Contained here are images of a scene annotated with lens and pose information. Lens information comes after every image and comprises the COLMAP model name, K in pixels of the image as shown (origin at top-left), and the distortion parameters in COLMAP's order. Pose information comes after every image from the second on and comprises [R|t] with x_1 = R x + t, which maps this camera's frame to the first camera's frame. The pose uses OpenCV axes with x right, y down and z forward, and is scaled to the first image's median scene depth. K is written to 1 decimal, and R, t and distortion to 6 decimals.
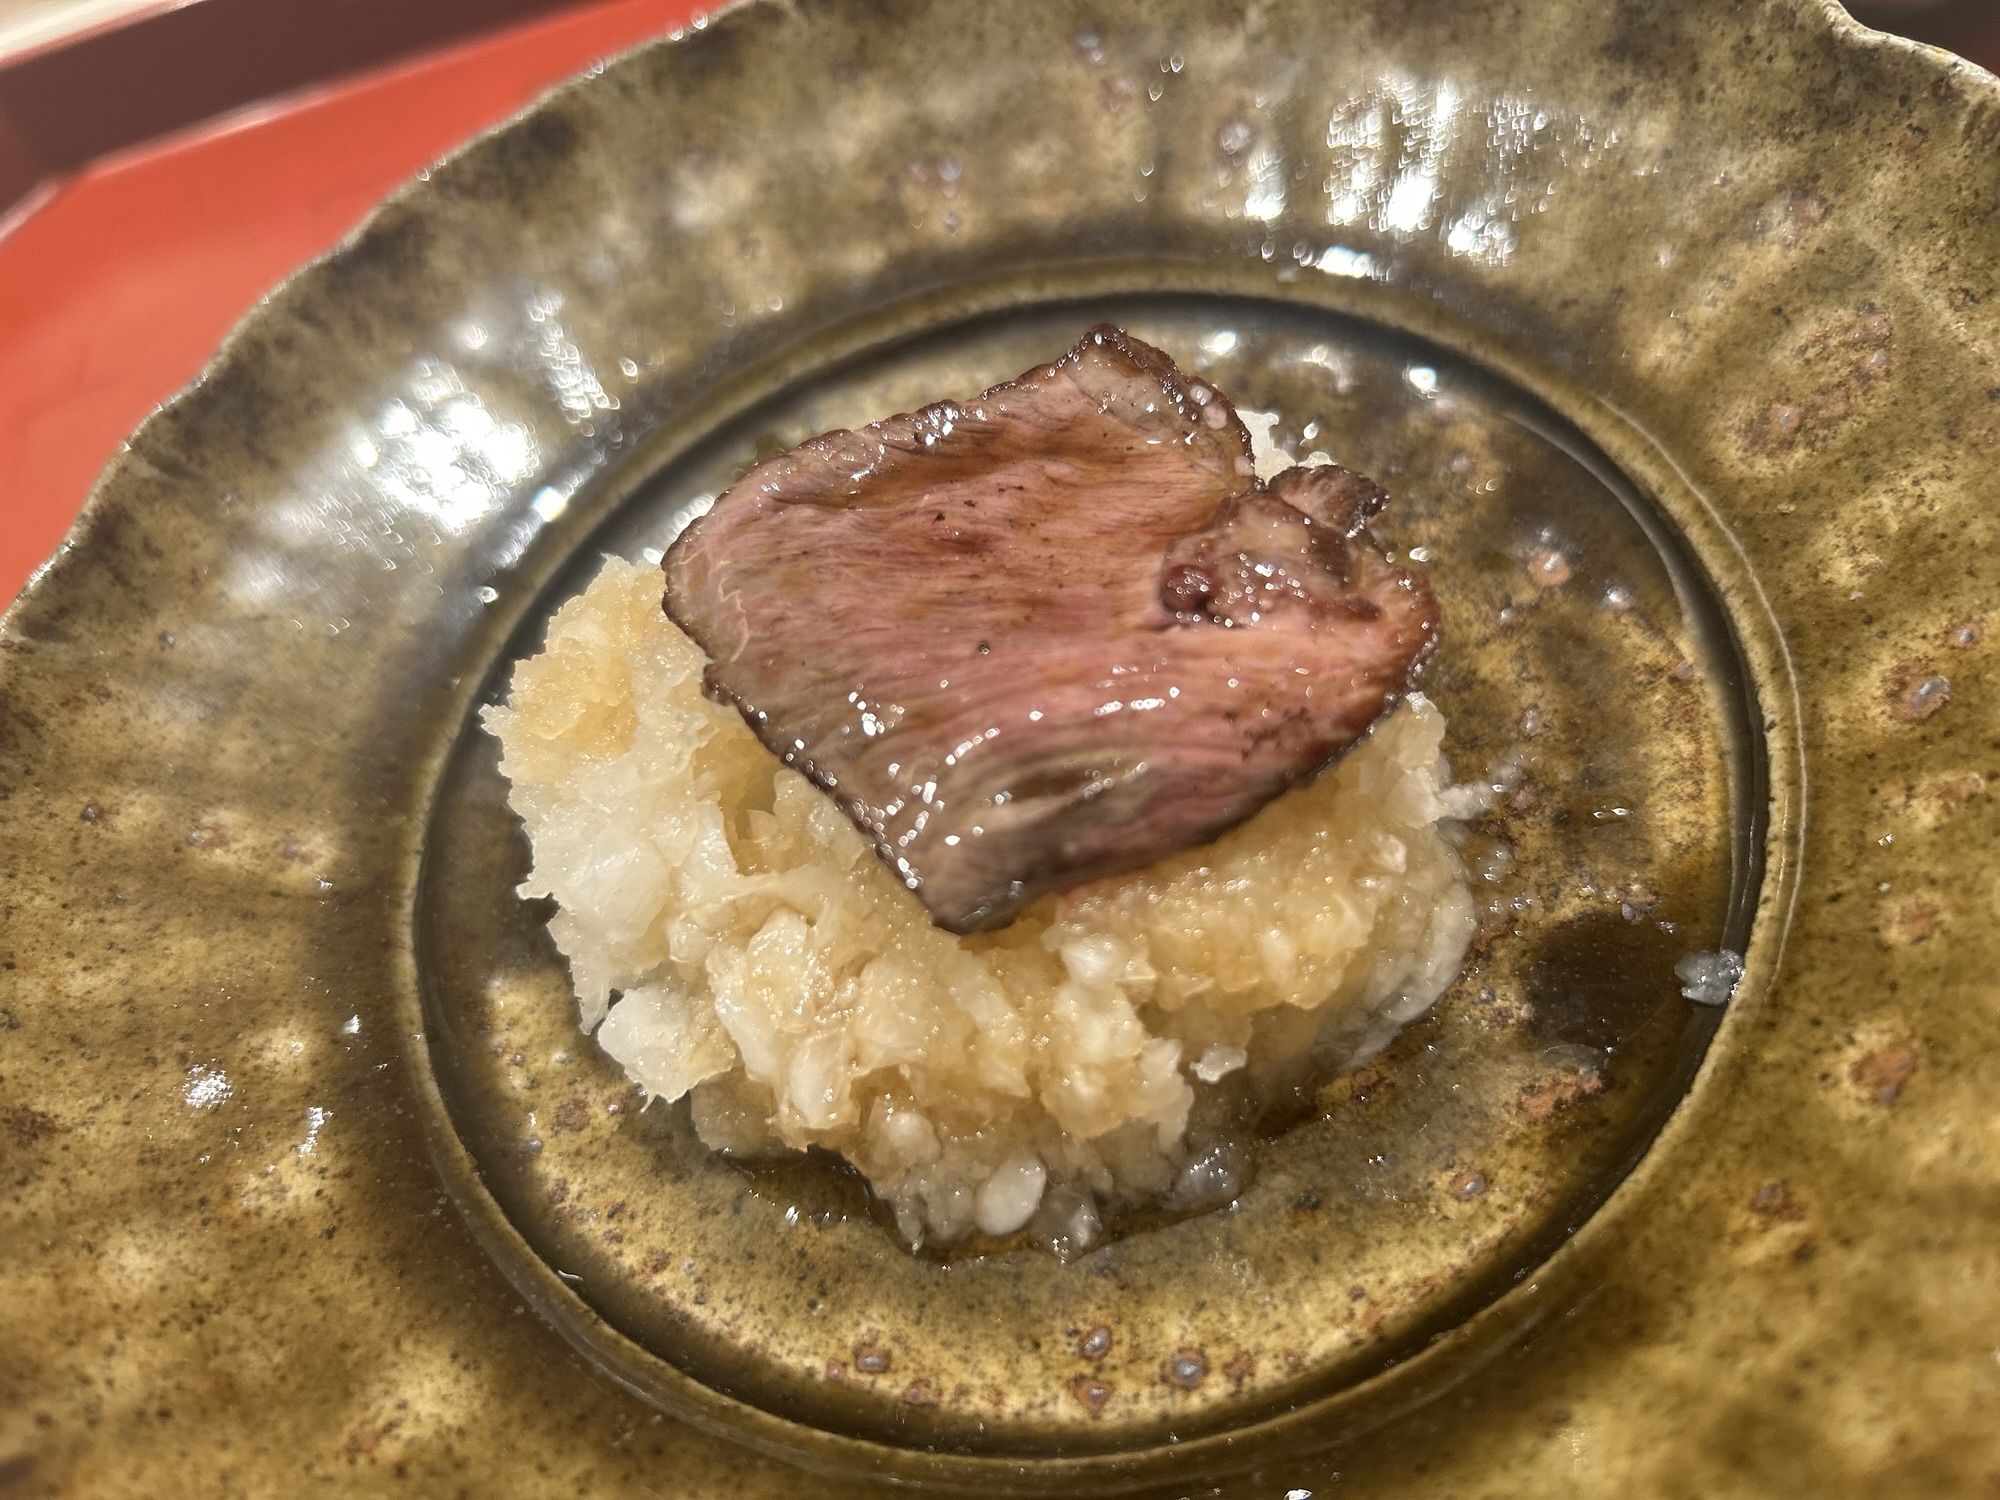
lens RADIAL K [[1606.0, 0, 1000.4], [0, 1606.0, 712.5], [0, 0, 1]] dist [-0.016124, 0.006191]
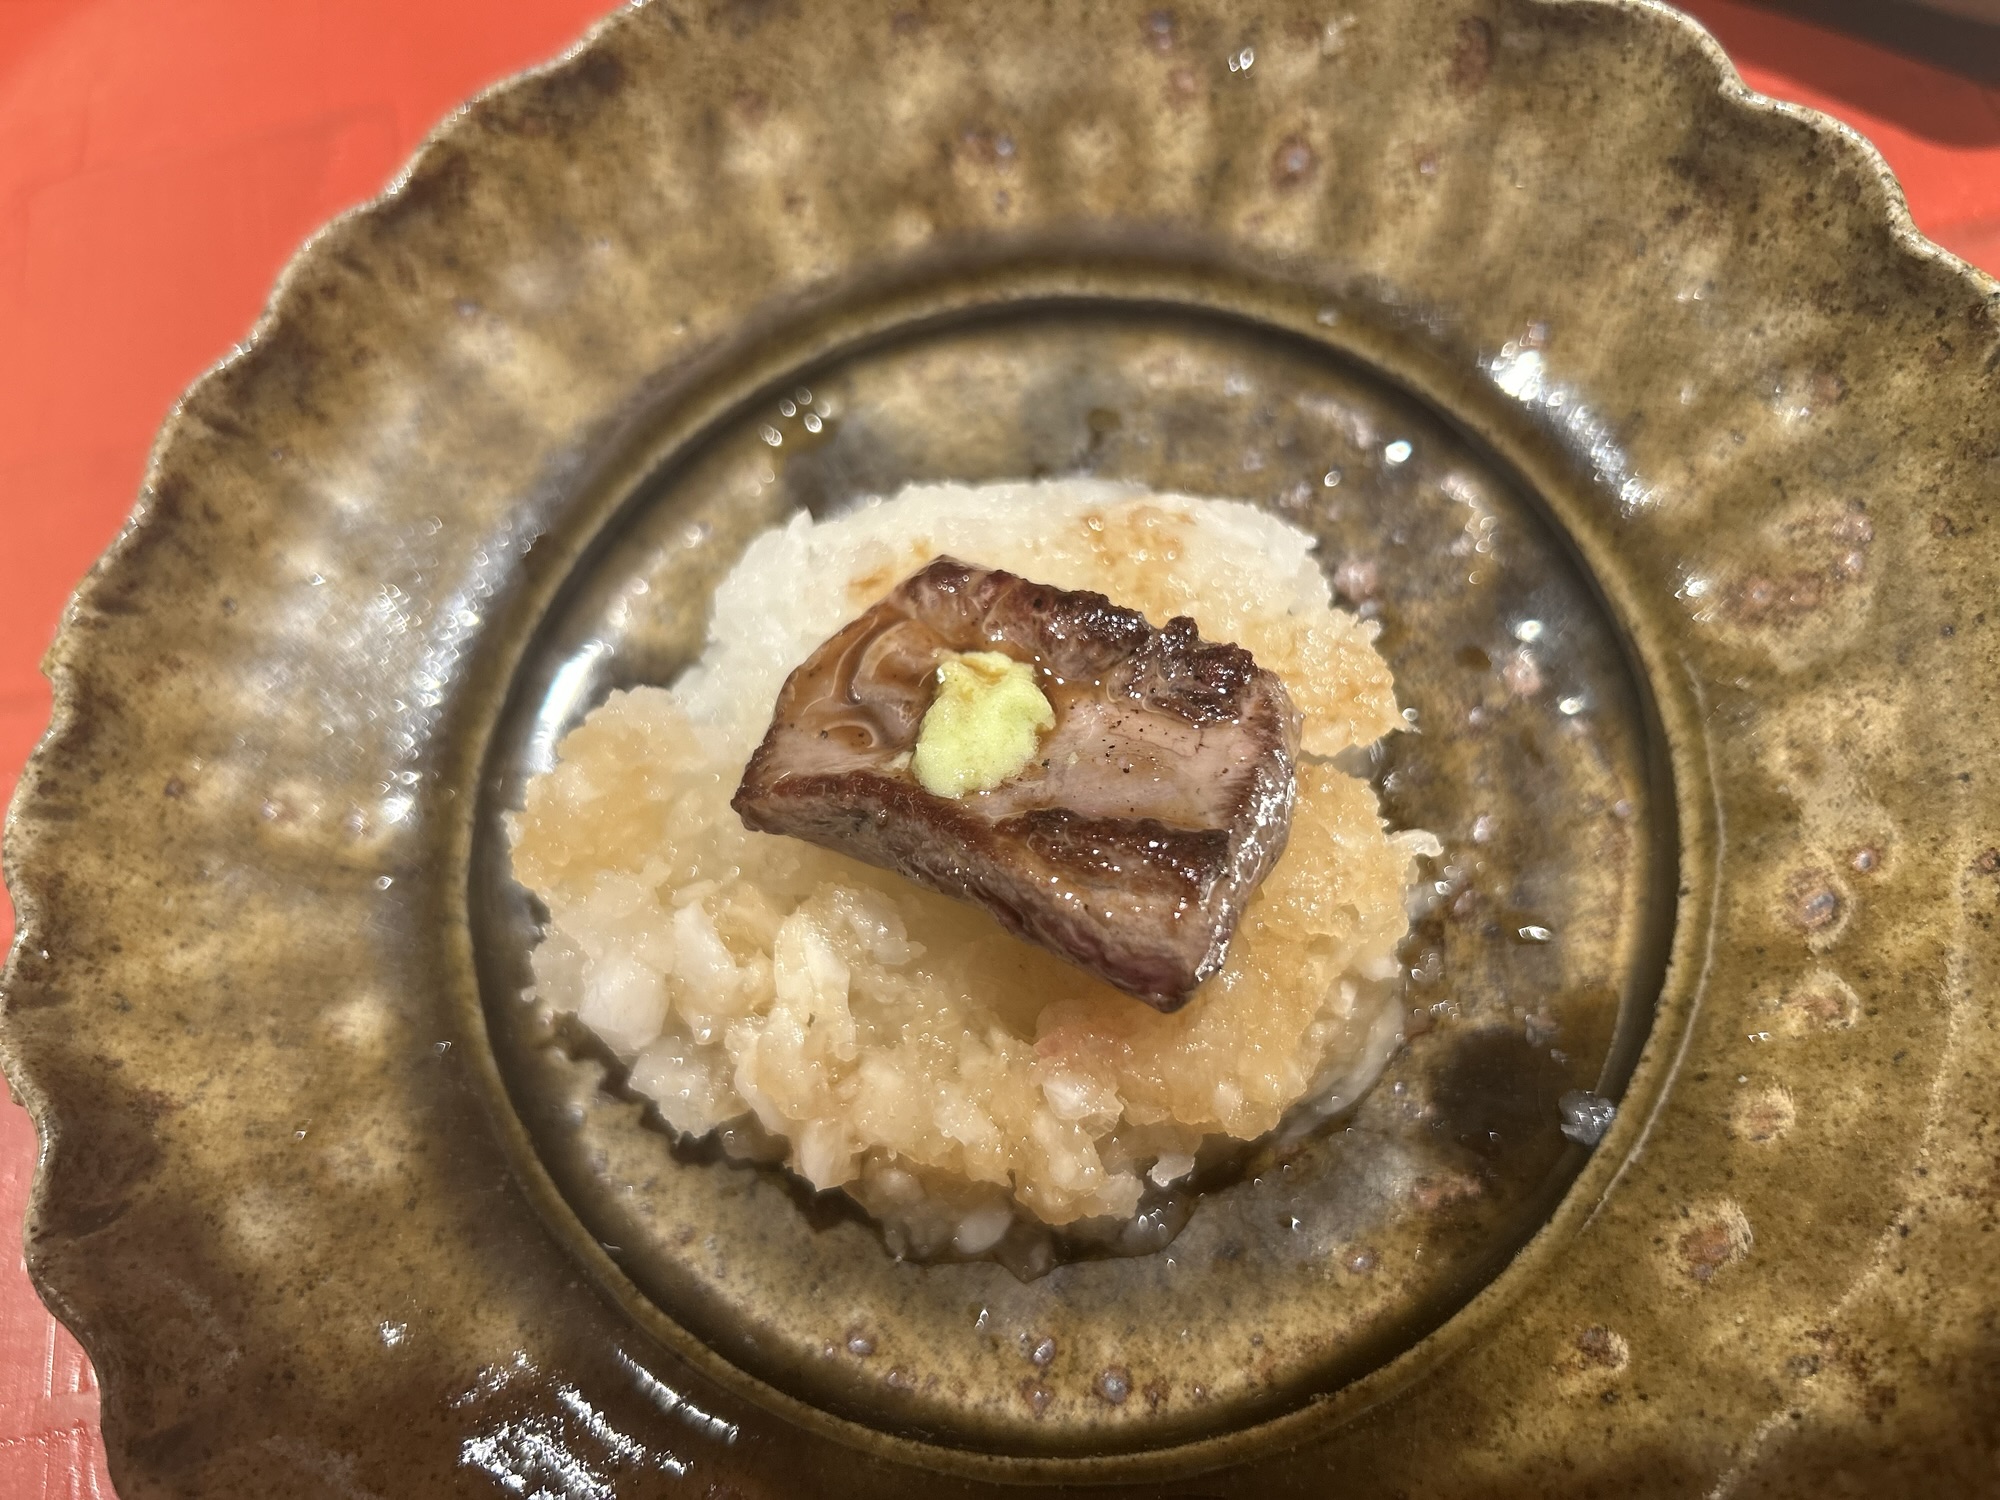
lens RADIAL K [[1606.0, 0, 1000.4], [0, 1606.0, 712.5], [0, 0, 1]] dist [-0.016124, 0.006191]
pose [[0.995208, 0.088065, 0.042489, -0.064490], [-0.096134, 0.960635, 0.260650, -0.371462], [-0.017863, -0.263486, 0.964498, -0.059198]]
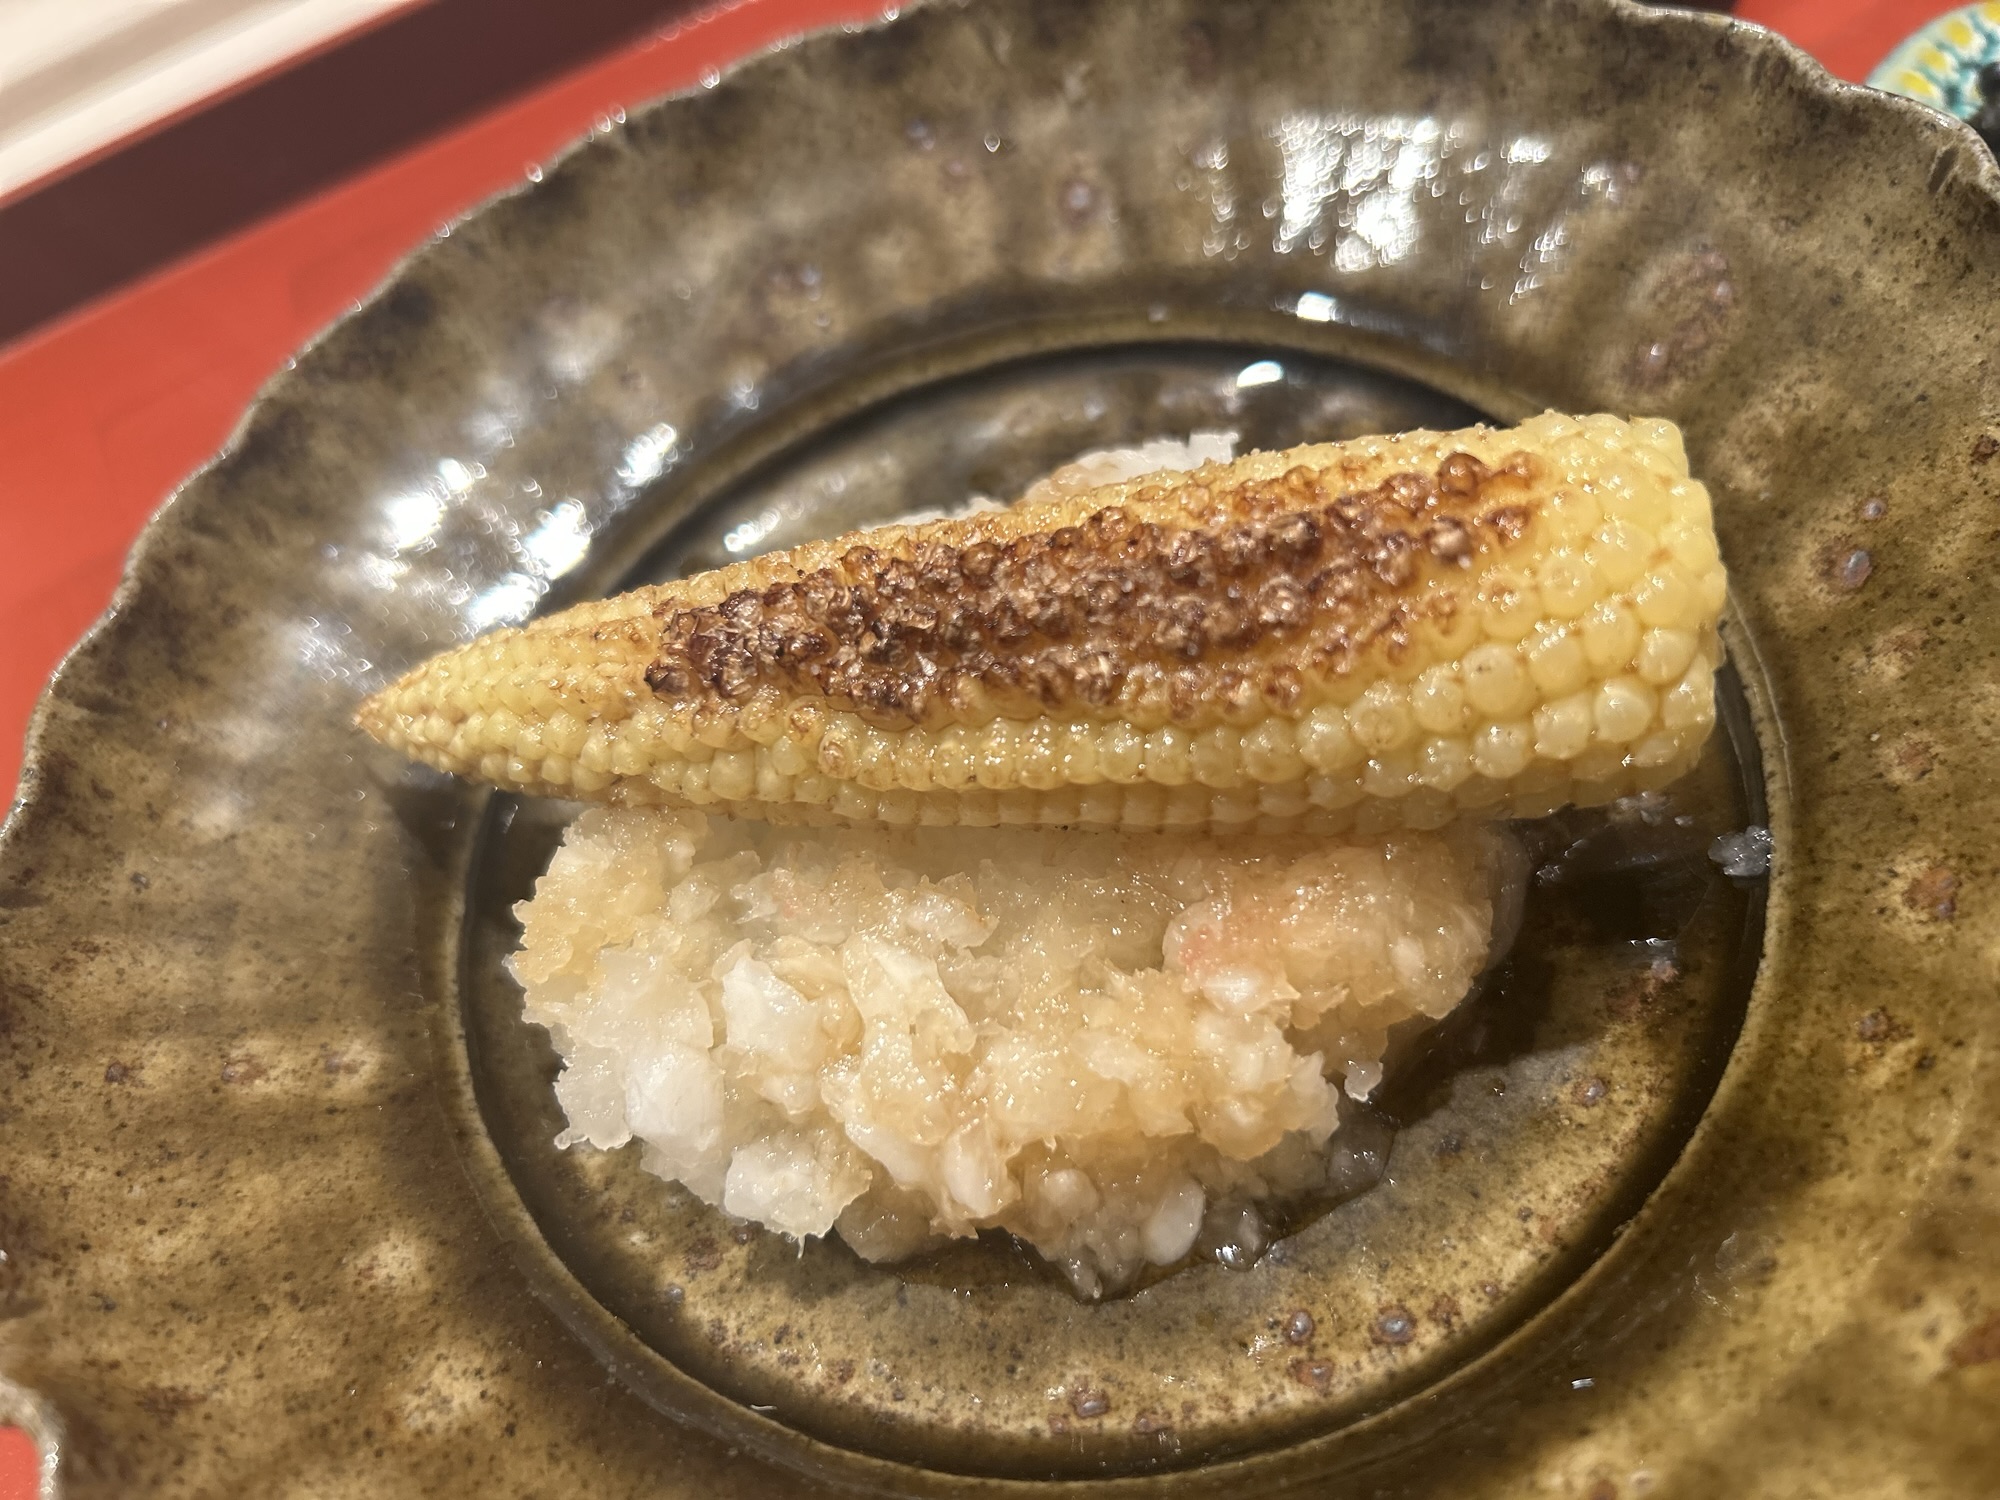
lens RADIAL K [[1597.9, 0, 988.7], [0, 1597.9, 728.4], [0, 0, 1]] dist [-0.012941, -0.003541]
pose [[0.966585, -0.206559, 0.151811, -0.195244], [0.213839, 0.976307, -0.033122, 0.006476], [-0.141373, 0.064478, 0.987854, -0.012581]]
